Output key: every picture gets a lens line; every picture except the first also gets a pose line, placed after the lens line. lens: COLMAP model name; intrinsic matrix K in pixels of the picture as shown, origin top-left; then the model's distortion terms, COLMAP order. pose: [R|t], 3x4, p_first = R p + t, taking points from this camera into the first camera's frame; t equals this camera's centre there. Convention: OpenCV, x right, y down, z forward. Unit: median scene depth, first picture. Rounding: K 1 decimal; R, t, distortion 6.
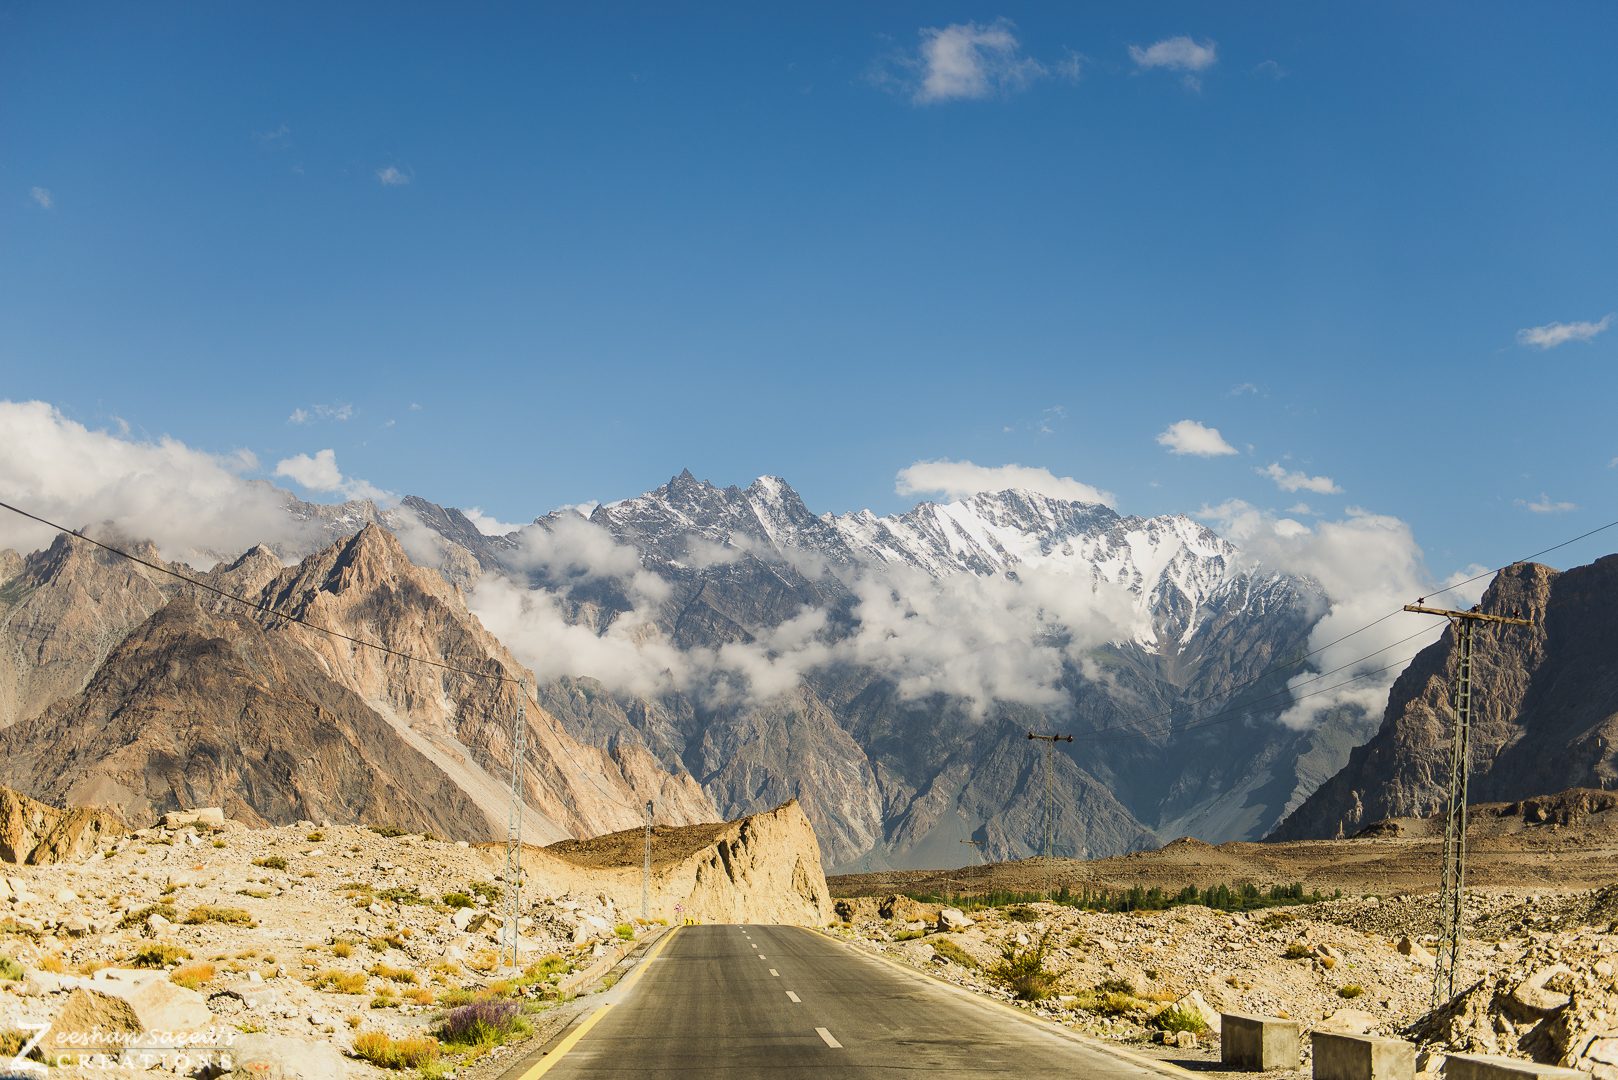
lens RADIAL K [[1941.1, 0, 809.0], [0, 1941.1, 542.3], [0, 0, 1]] dist [-0.037811, 0.000000]
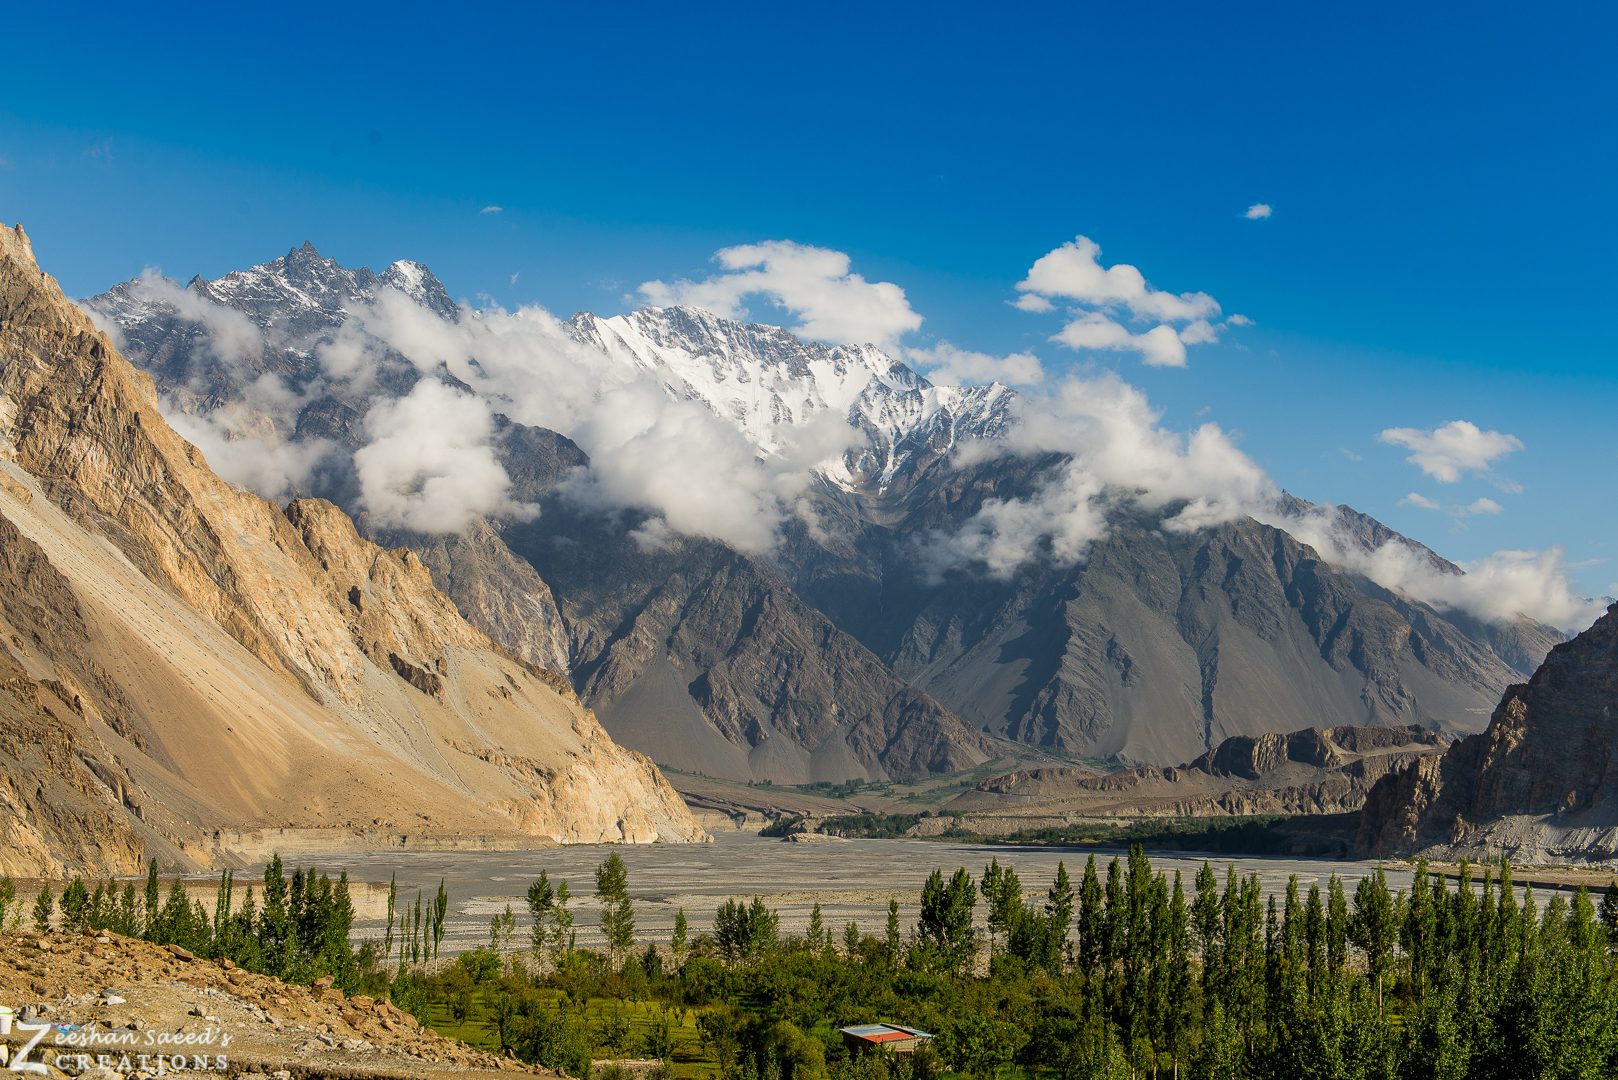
lens RADIAL K [[1941.1, 0, 807.5], [0, 1941.1, 537.0], [0, 0, 1]] dist [-0.037811, 0.000000]
pose [[0.975634, 0.033015, 0.216907, -0.040135], [-0.045767, 0.997490, 0.054032, 0.041917], [-0.214578, -0.062642, 0.974696, 0.206310]]
